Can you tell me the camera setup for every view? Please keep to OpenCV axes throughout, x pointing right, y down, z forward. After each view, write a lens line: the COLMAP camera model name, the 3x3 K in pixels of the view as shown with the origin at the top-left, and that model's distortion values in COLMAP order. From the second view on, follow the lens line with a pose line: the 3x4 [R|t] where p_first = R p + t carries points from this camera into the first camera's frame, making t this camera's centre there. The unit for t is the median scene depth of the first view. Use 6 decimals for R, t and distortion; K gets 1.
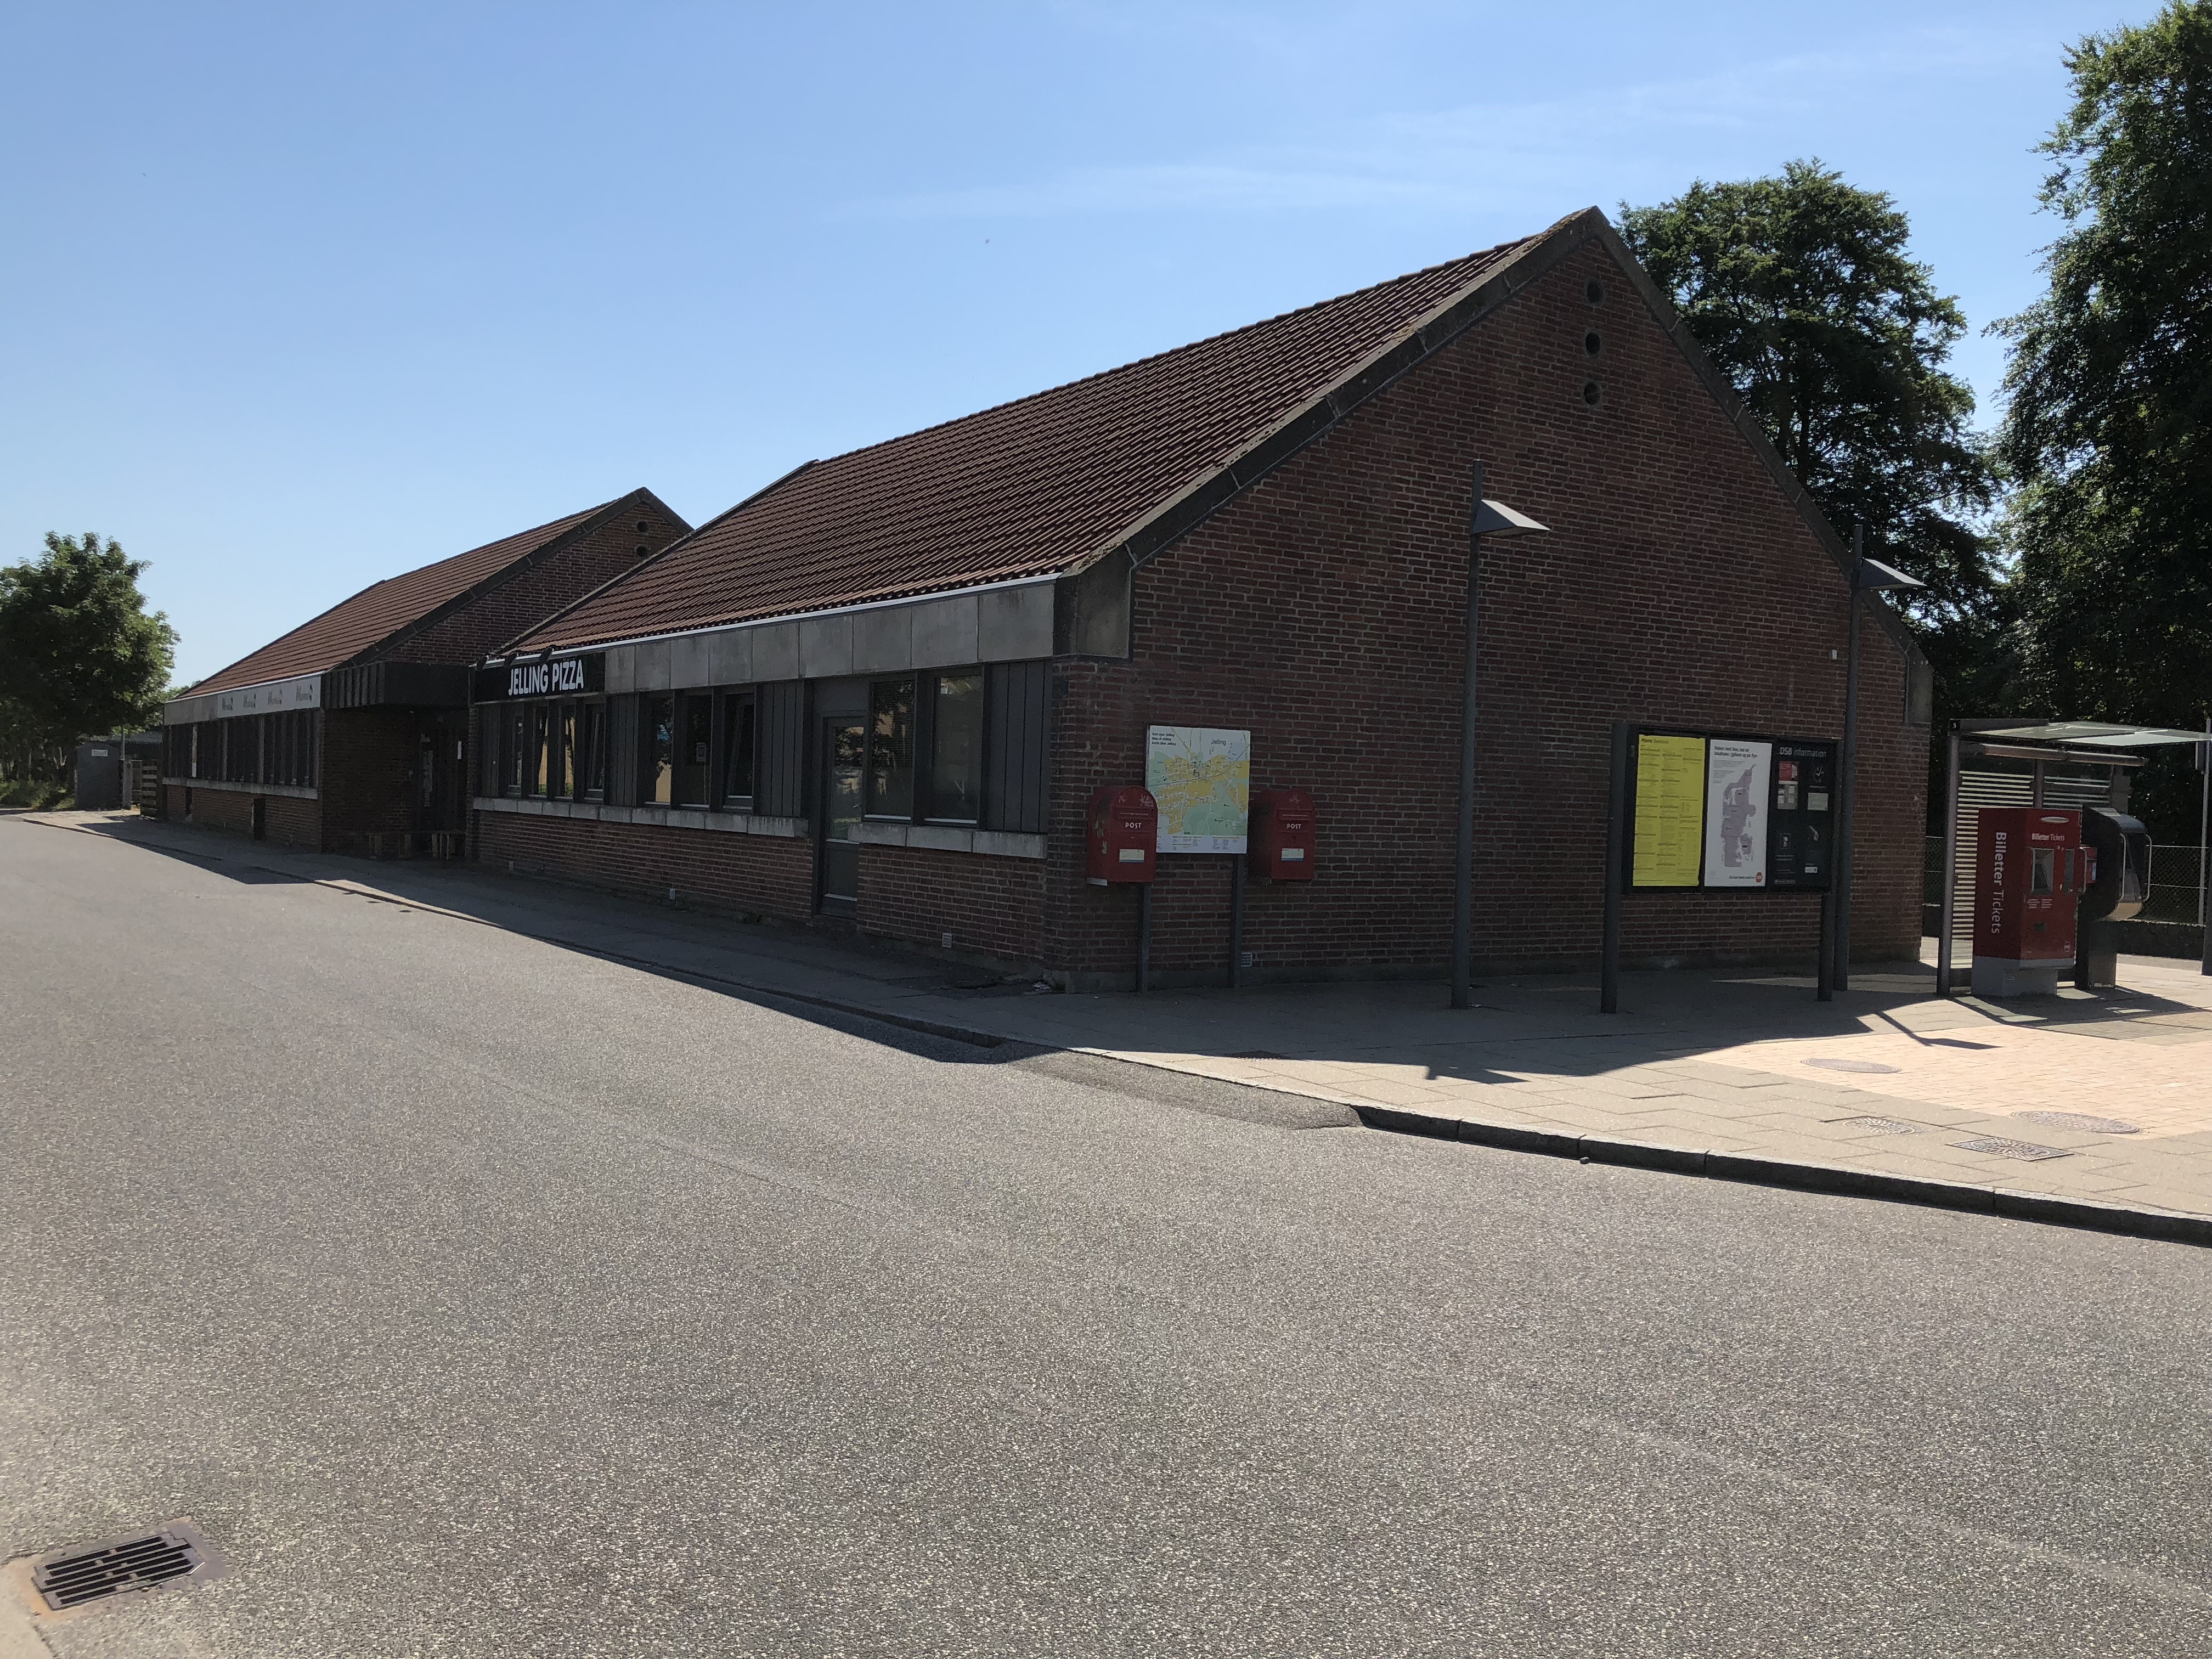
lens RADIAL K [[1842.7, 0, 1060.5], [0, 1842.7, 863.8], [0, 0, 1]] dist [0.001300, -0.004395]
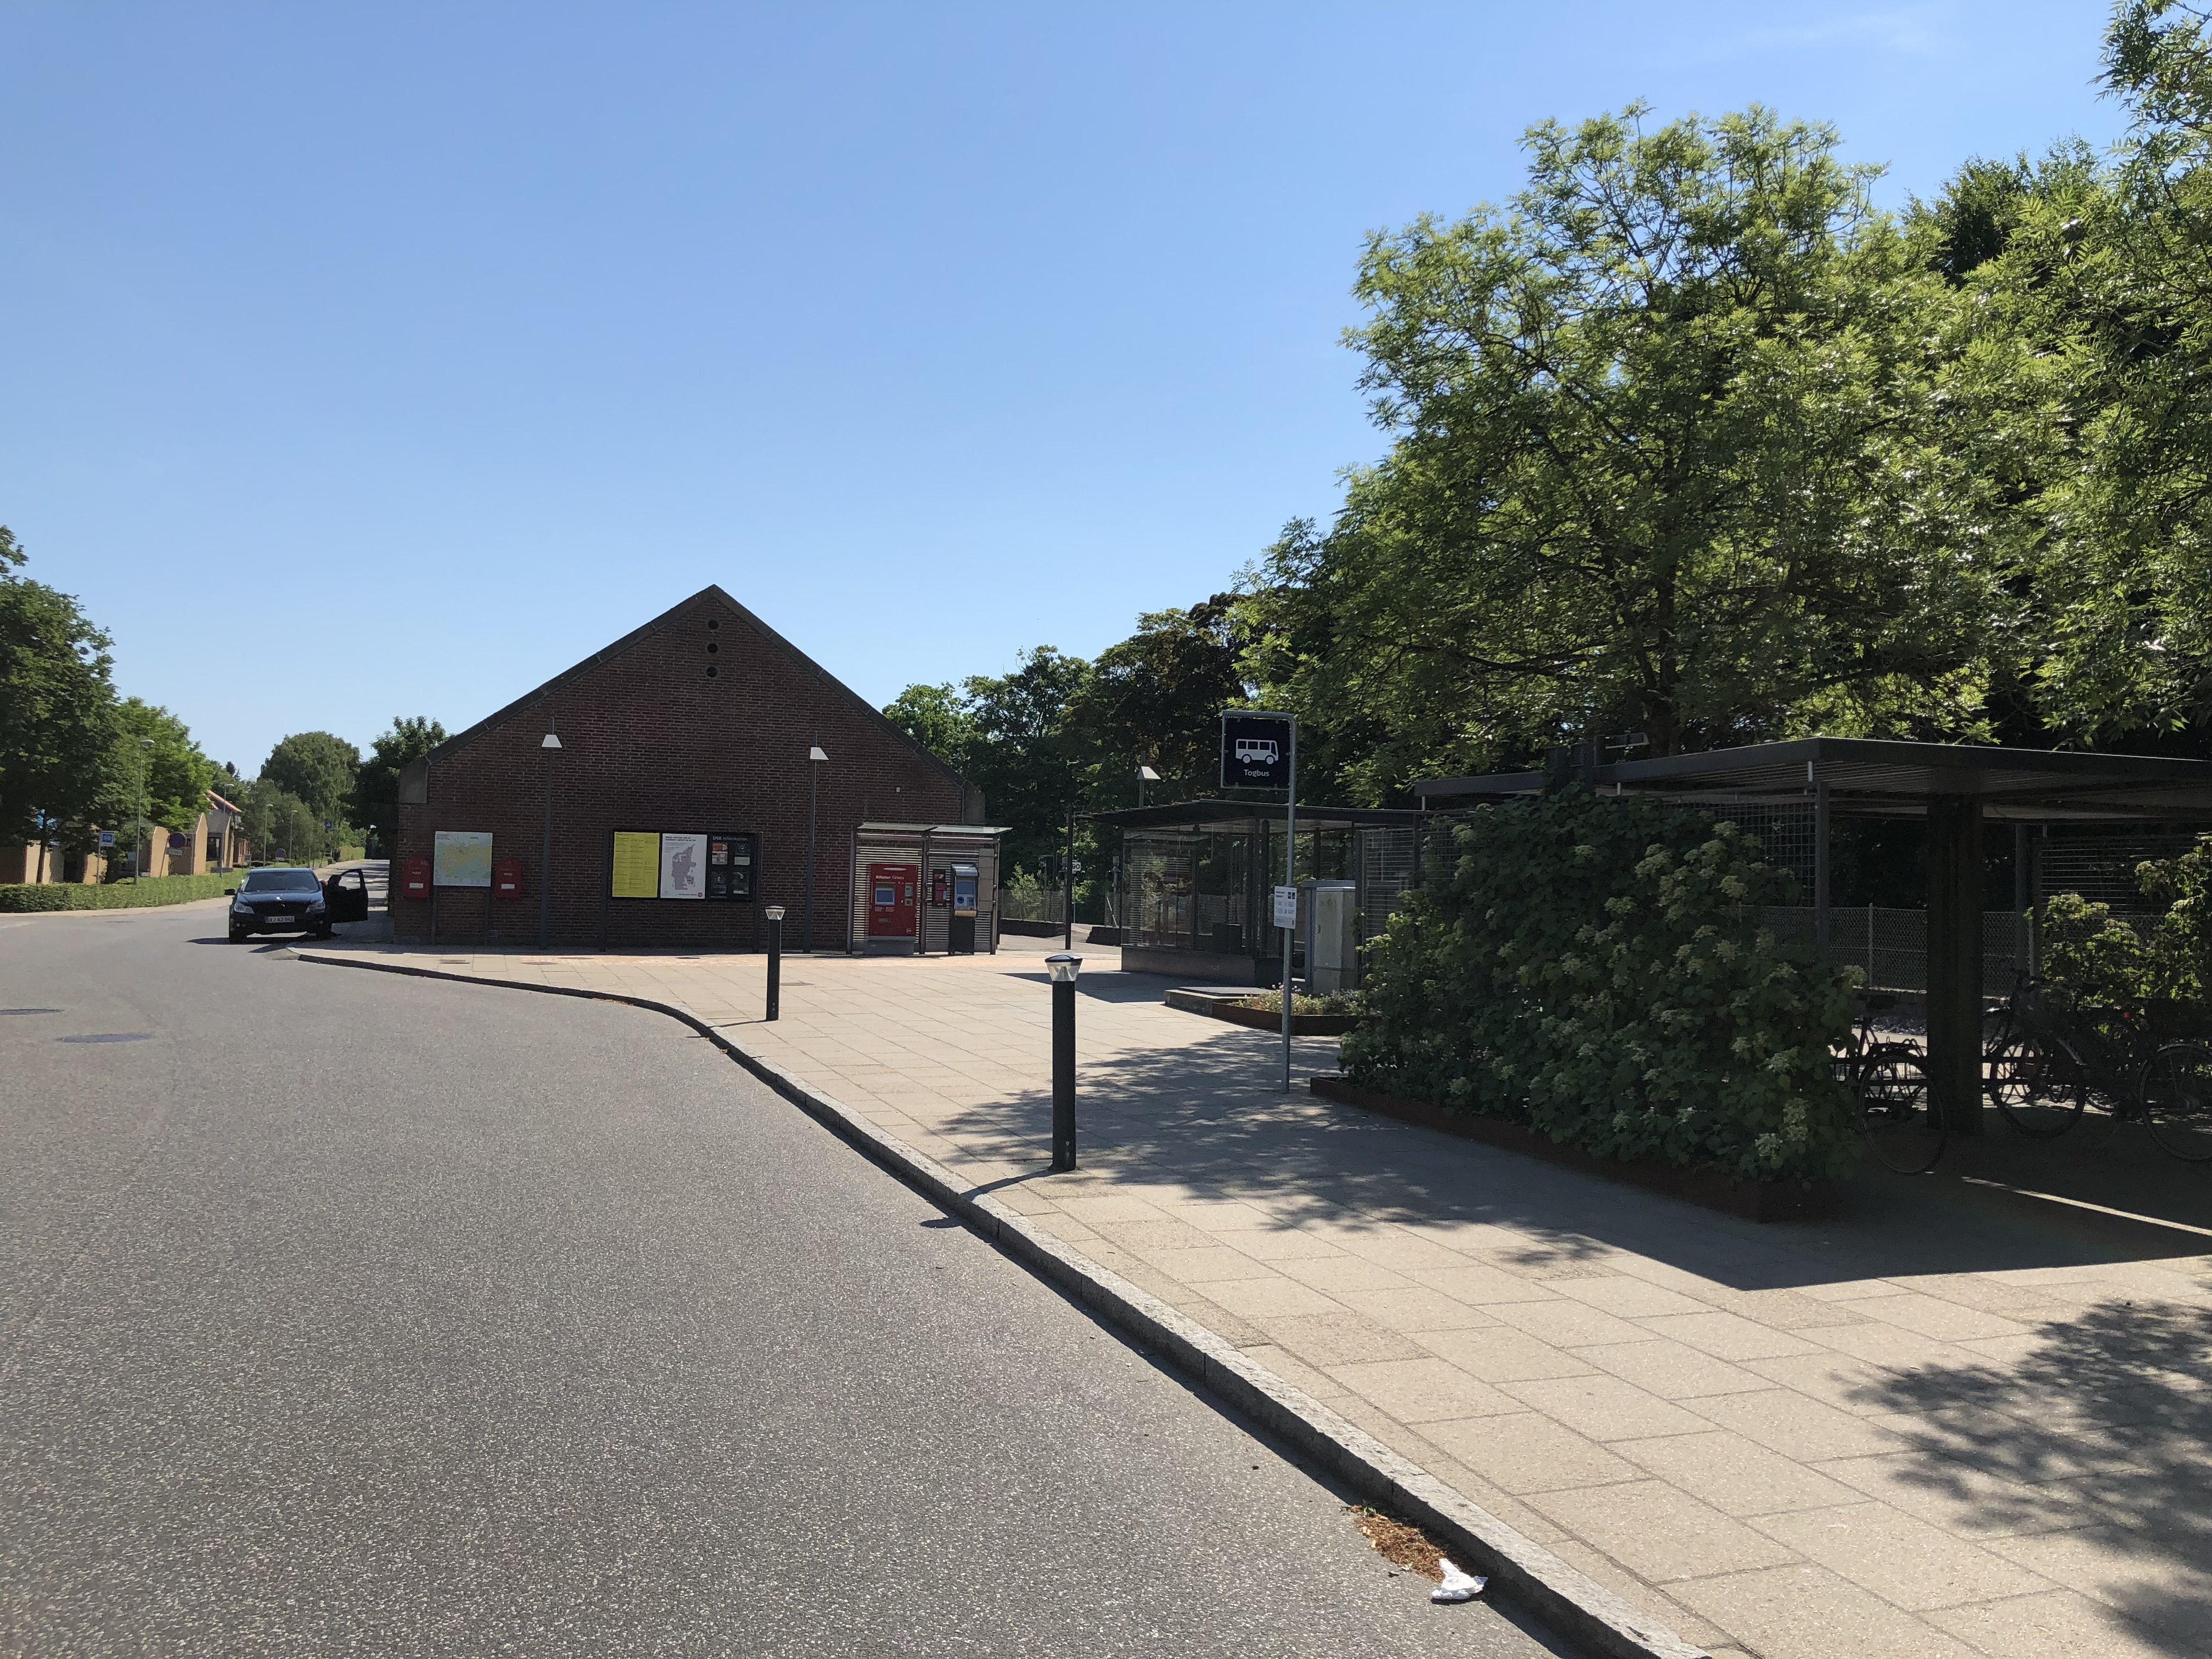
lens RADIAL K [[1791.4, 0, 1105.6], [0, 1791.4, 841.3], [0, 0, 1]] dist [0.052388, -0.005698]
pose [[0.967031, -0.016165, -0.254147, 1.318720], [-0.002554, 0.997318, -0.073150, 0.094211], [0.254647, 0.071387, 0.964395, -0.912366]]
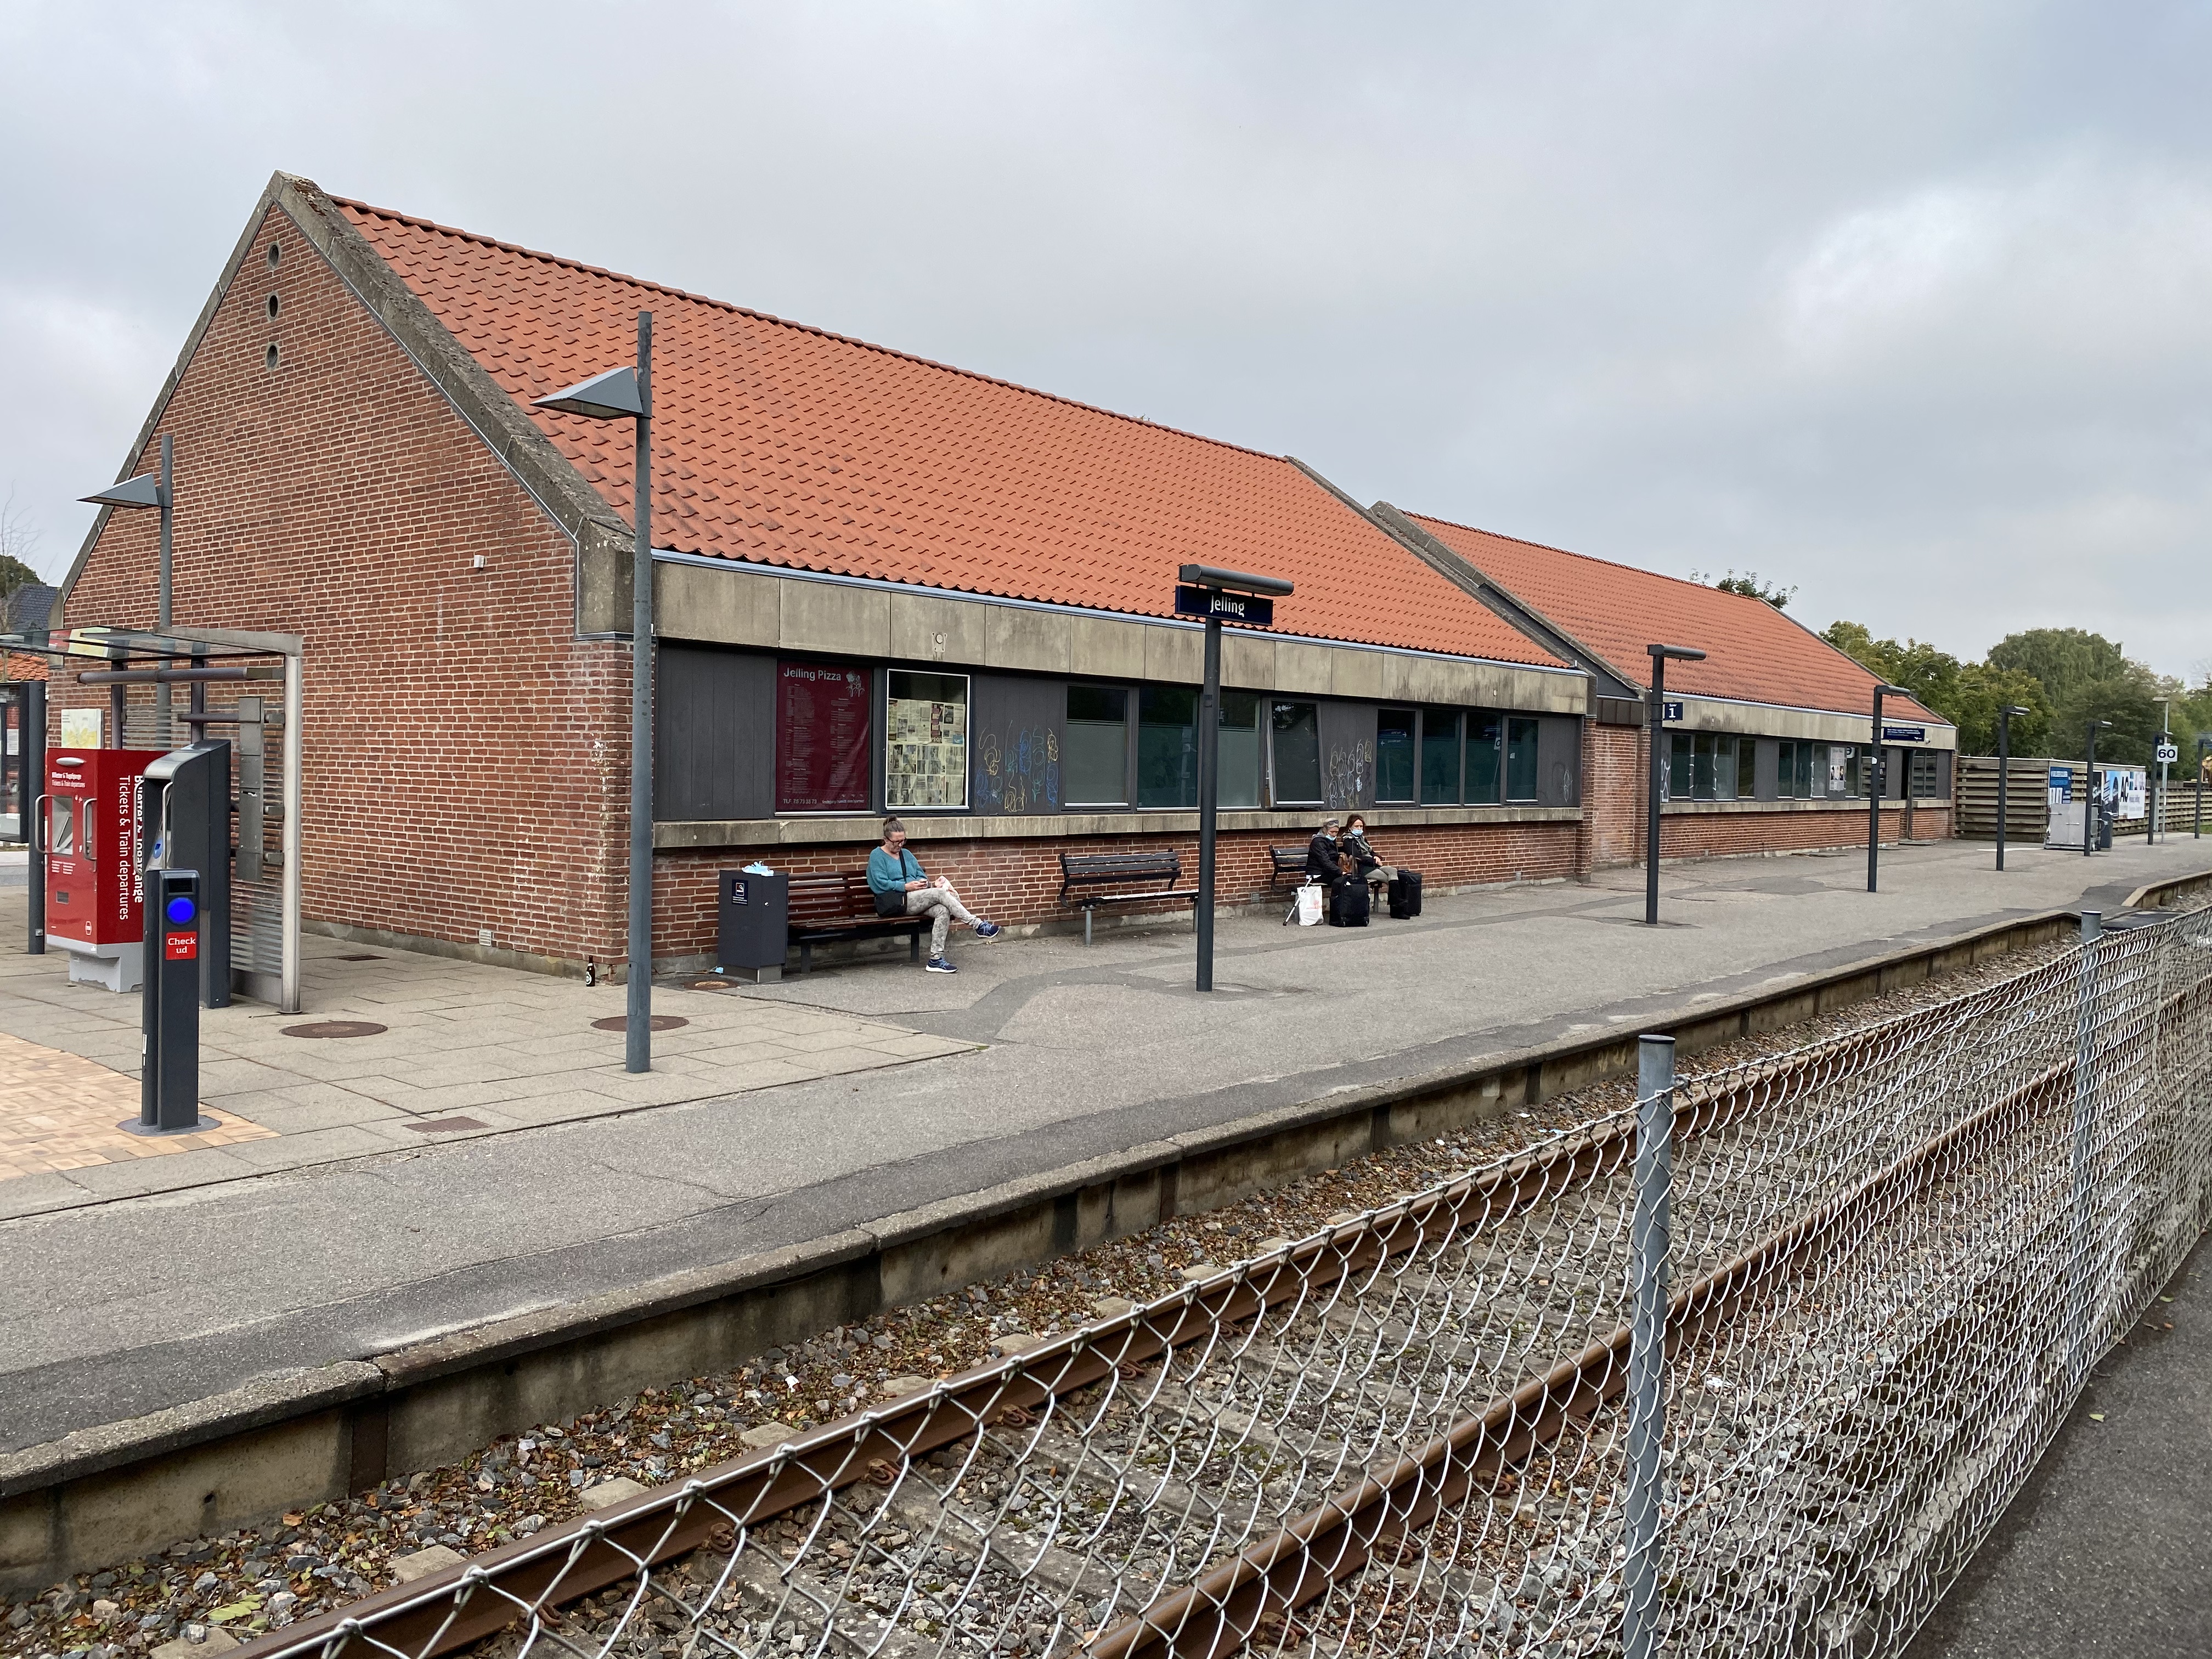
lens RADIAL K [[1698.5, 0, 1116.4], [0, 1698.5, 797.8], [0, 0, 1]] dist [0.032770, -0.031908]
pose [[0.296378, -0.007523, -0.955041, 1.401617], [-0.045229, 0.998736, -0.021904, -0.012957], [0.953999, 0.049688, 0.295664, 1.243204]]
